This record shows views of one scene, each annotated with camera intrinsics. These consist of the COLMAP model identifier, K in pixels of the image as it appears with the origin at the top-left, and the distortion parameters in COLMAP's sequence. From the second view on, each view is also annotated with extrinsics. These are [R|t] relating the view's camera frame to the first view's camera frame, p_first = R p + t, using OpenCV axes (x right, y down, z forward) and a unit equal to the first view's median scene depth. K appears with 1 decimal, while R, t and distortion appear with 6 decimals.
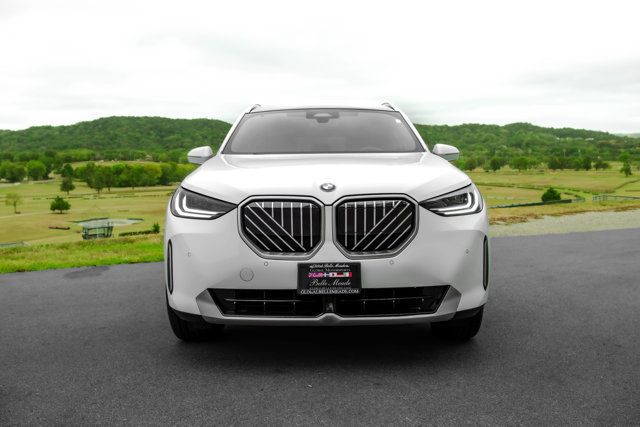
lens RADIAL K [[640.5, 0, 320.0], [0, 640.5, 213.5], [0, 0, 1]] dist [-0.006104, 0.017088]
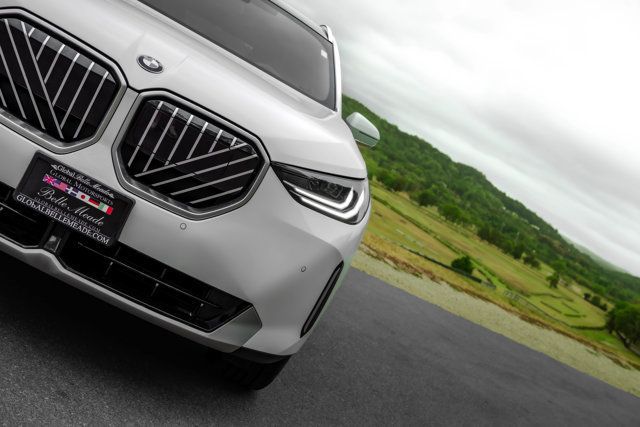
lens RADIAL K [[815.9, 0, 321.0], [0, 815.9, 220.7], [0, 0, 1]] dist [-0.005518, 0.021230]
pose [[0.863773, 0.474923, 0.168356, 0.085813], [-0.483268, 0.875416, 0.009971, 0.001925], [-0.142645, -0.089974, 0.985676, 0.215250]]
